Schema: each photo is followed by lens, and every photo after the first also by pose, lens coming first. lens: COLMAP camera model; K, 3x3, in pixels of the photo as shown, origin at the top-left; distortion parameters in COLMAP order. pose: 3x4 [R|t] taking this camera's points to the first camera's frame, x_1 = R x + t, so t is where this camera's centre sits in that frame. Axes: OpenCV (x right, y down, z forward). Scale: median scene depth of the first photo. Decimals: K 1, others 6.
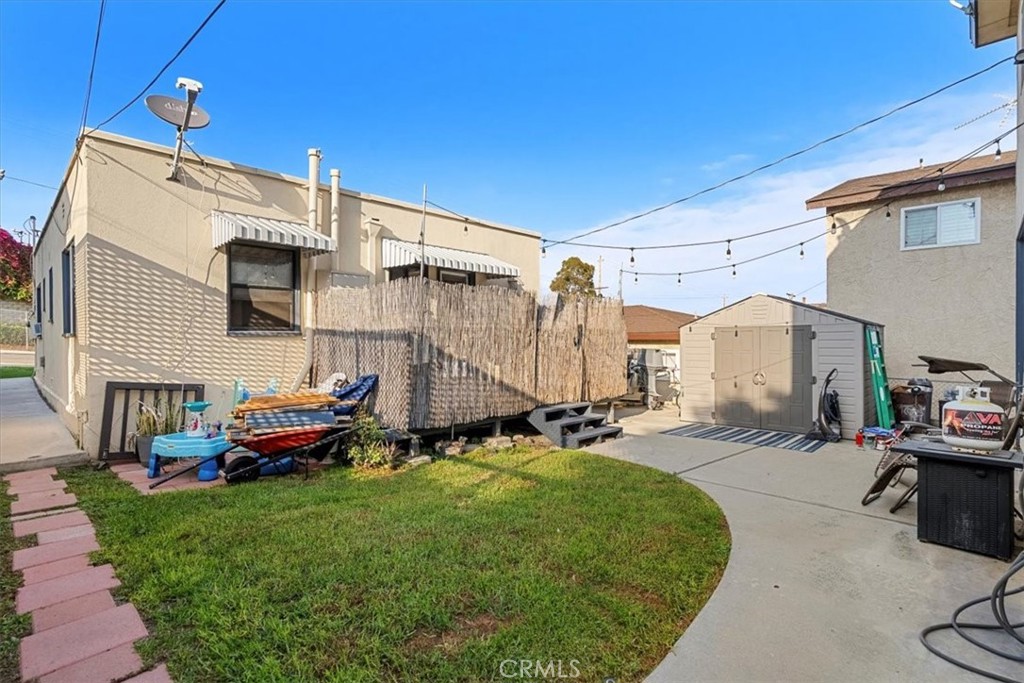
lens RADIAL K [[477.0, 0, 509.7], [0, 477.0, 338.0], [0, 0, 1]] dist [-0.002734, 0.000069]
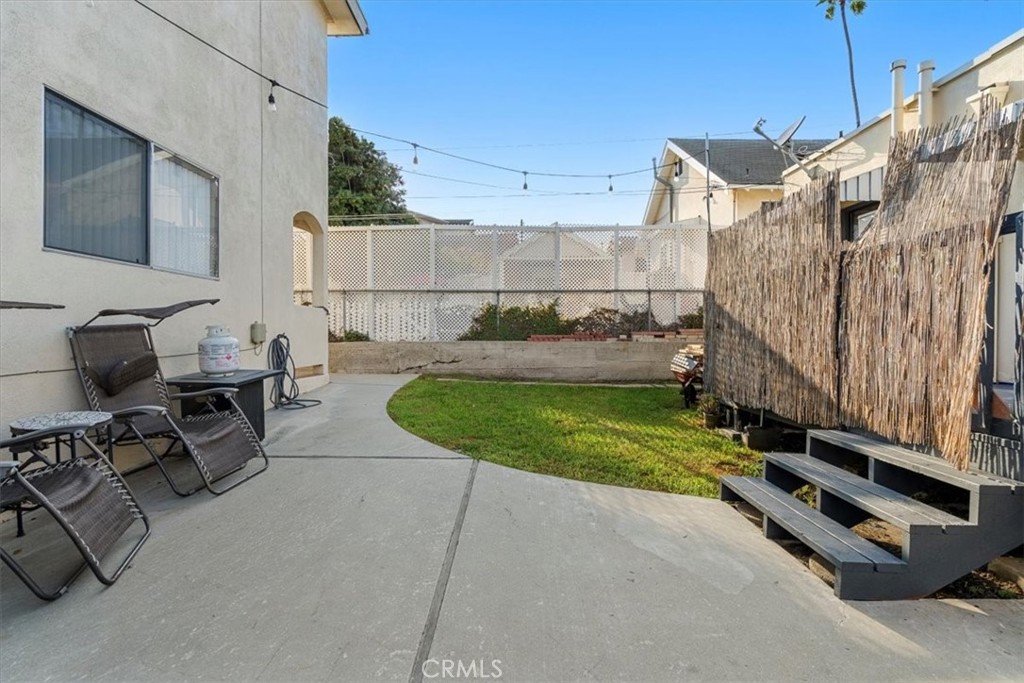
lens RADIAL K [[477.0, 0, 509.7], [0, 477.0, 338.0], [0, 0, 1]] dist [-0.002734, 0.000069]
pose [[-0.715114, 0.005898, -0.698983, 0.624453], [-0.001877, 0.999945, 0.010359, 0.060288], [0.699005, 0.008720, -0.715064, 1.143760]]
